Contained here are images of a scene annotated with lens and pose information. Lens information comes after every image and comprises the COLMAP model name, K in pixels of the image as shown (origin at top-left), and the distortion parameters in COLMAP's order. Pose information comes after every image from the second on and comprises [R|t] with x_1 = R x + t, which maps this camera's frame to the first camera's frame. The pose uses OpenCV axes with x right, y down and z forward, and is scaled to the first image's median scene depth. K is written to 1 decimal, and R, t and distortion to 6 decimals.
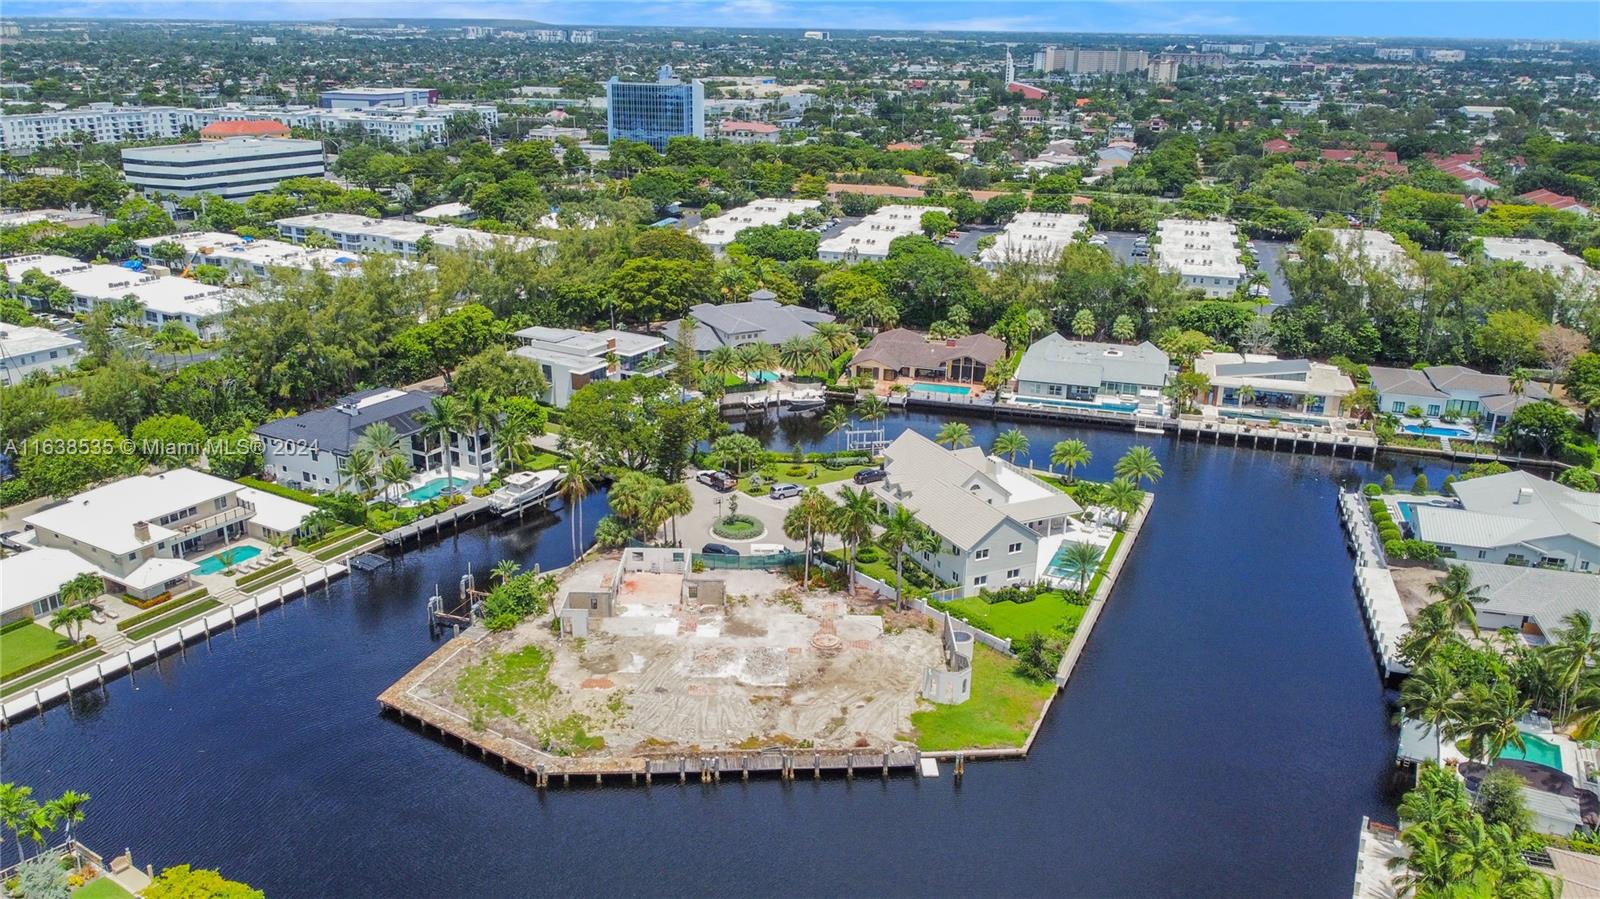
lens RADIAL K [[1231.7, 0, 800.0], [0, 1231.7, 449.5], [0, 0, 1]] dist [0.006431, -0.004965]
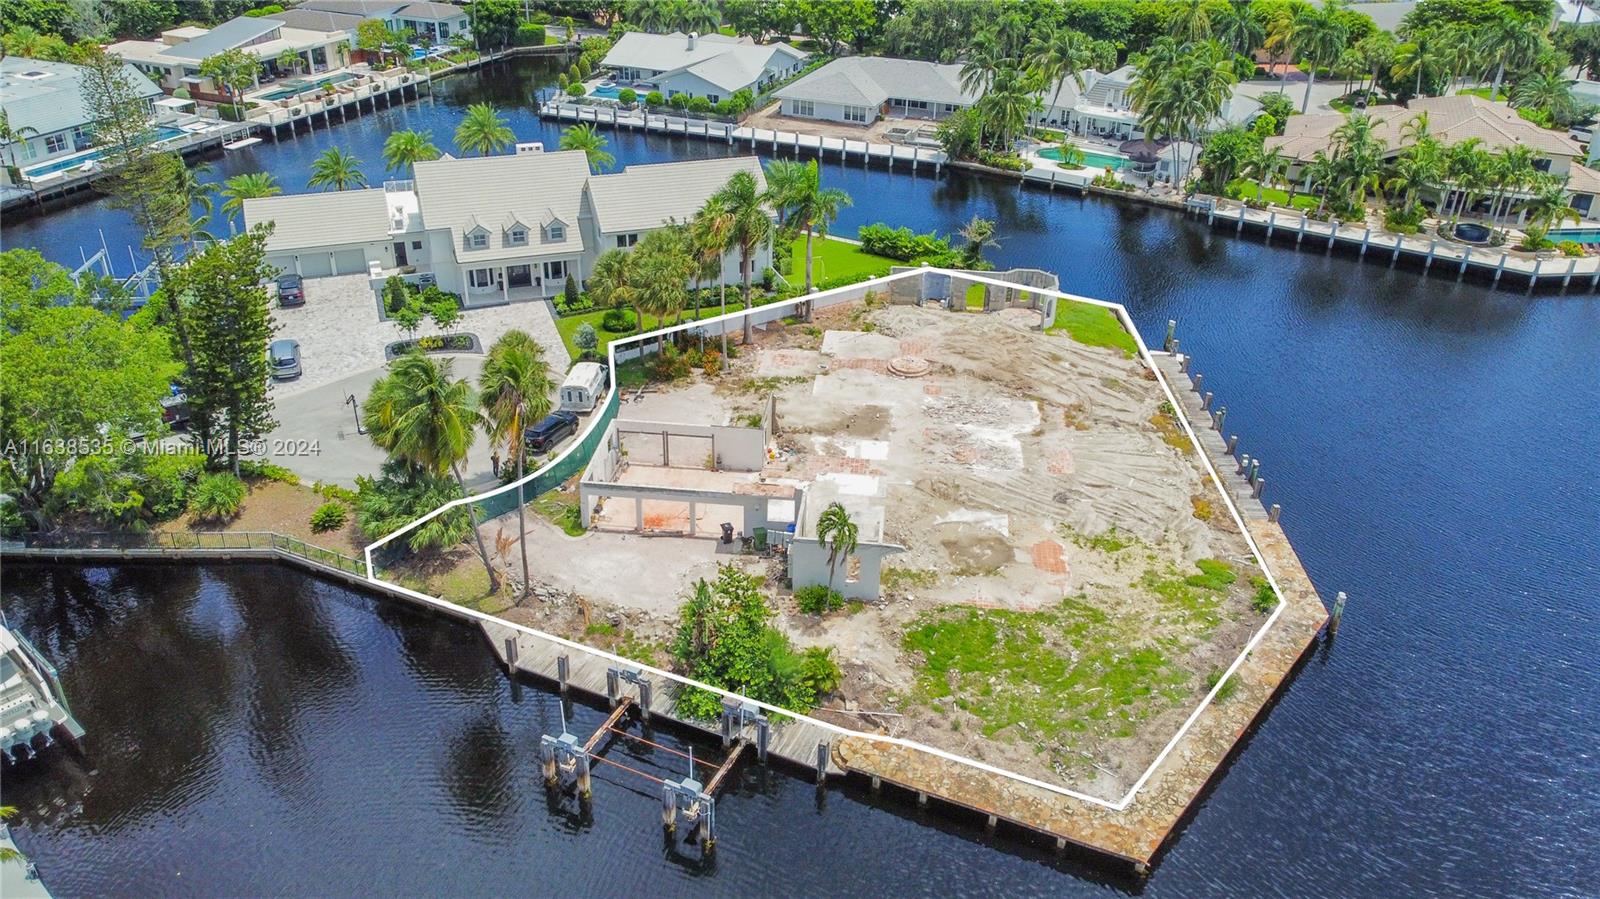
lens RADIAL K [[1209.9, 0, 800.0], [0, 1209.9, 449.5], [0, 0, 1]] dist [0.002548, -0.007178]
pose [[0.101193, -0.492657, 0.864320, -0.354853], [0.306944, 0.841857, 0.443917, -0.074146], [-0.946333, 0.220376, 0.236409, 0.544064]]
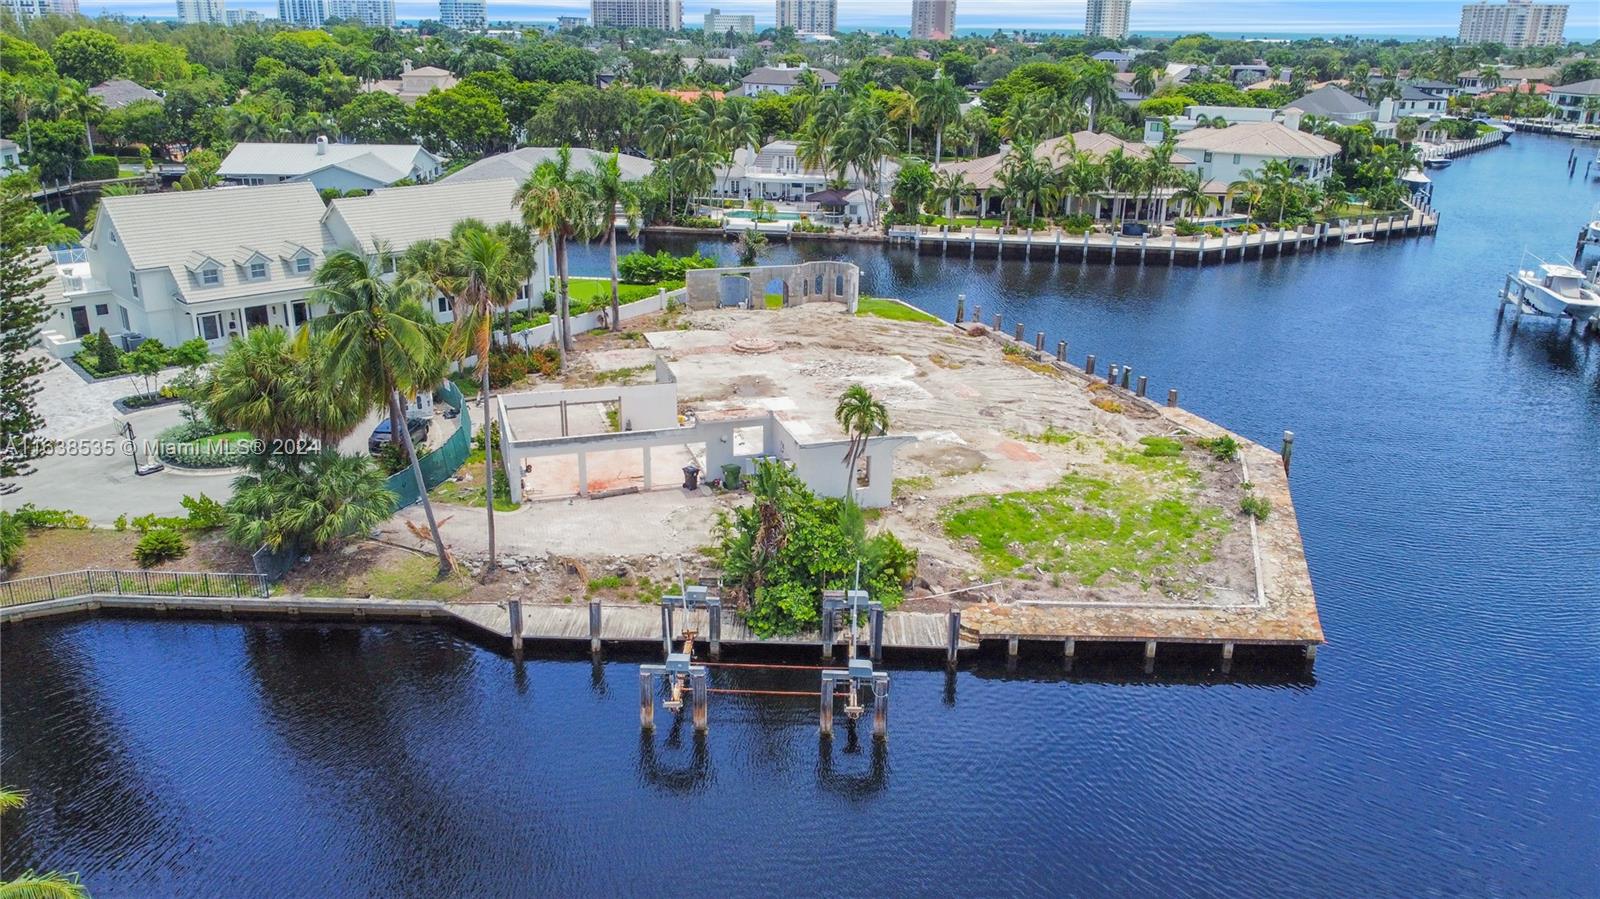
lens RADIAL K [[1185.5, 0, 798.3], [0, 1185.5, 489.8], [0, 0, 1]] dist [-0.004924, 0.002479]
pose [[-0.294902, -0.368864, 0.881460, -0.338423], [0.290715, 0.844118, 0.450499, -0.032768], [-0.910229, 0.389107, -0.141698, 0.657664]]
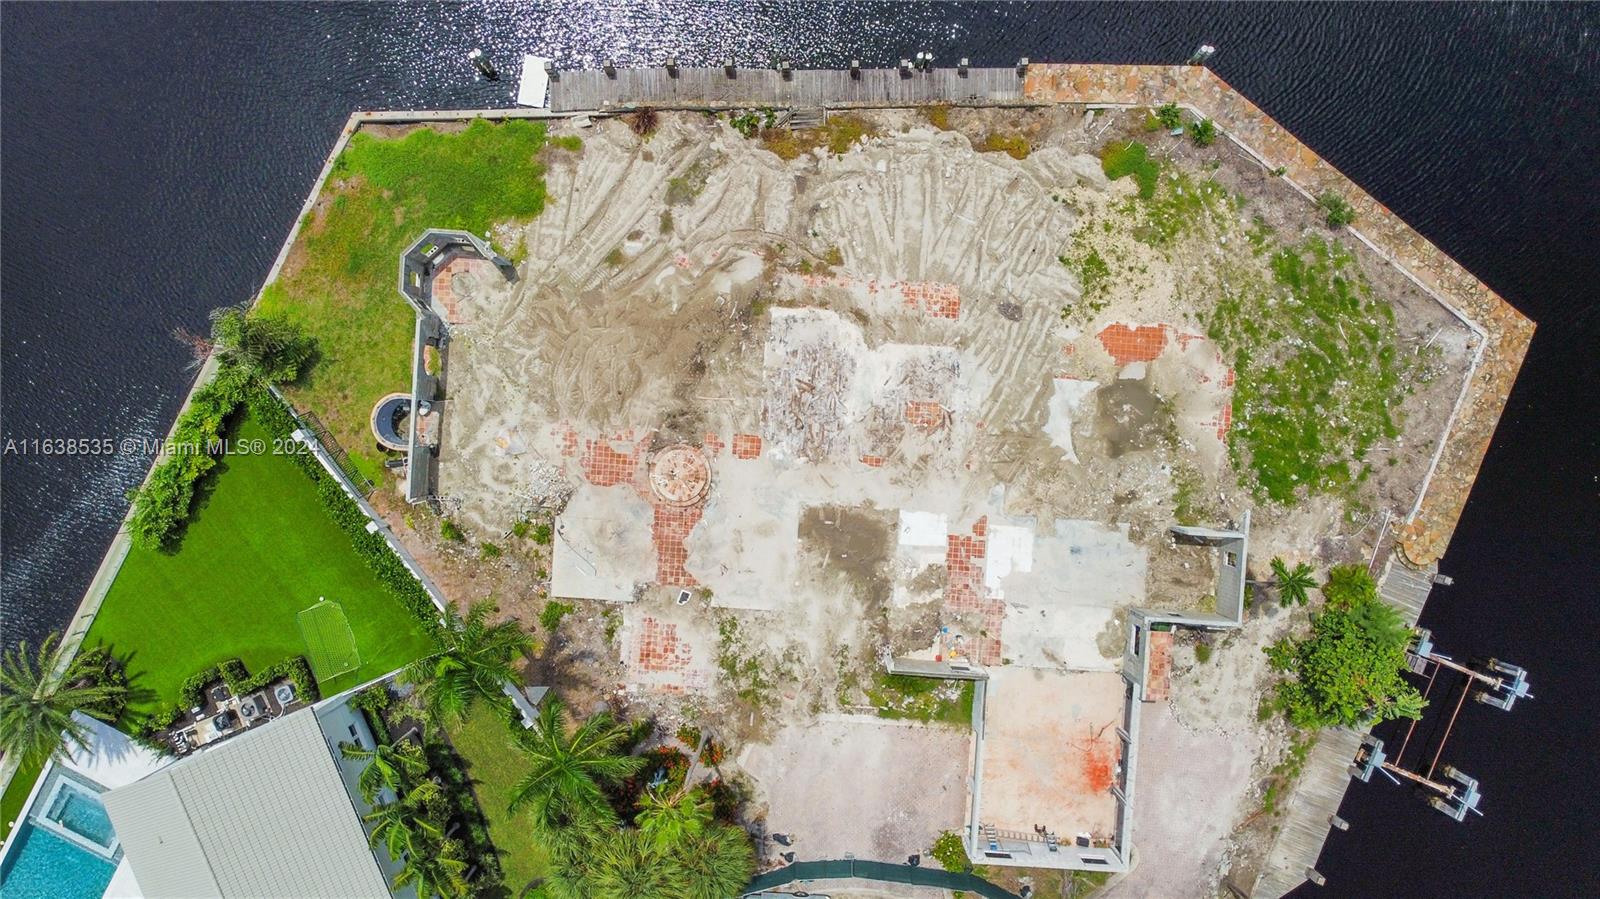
lens RADIAL K [[1209.9, 0, 800.0], [0, 1209.9, 449.5], [0, 0, 1]] dist [0.002548, -0.007178]
pose [[-0.997671, -0.063421, -0.025098, -0.008142], [-0.001748, -0.344080, 0.938939, -0.171457], [-0.068184, 0.936796, 0.343167, 0.493675]]
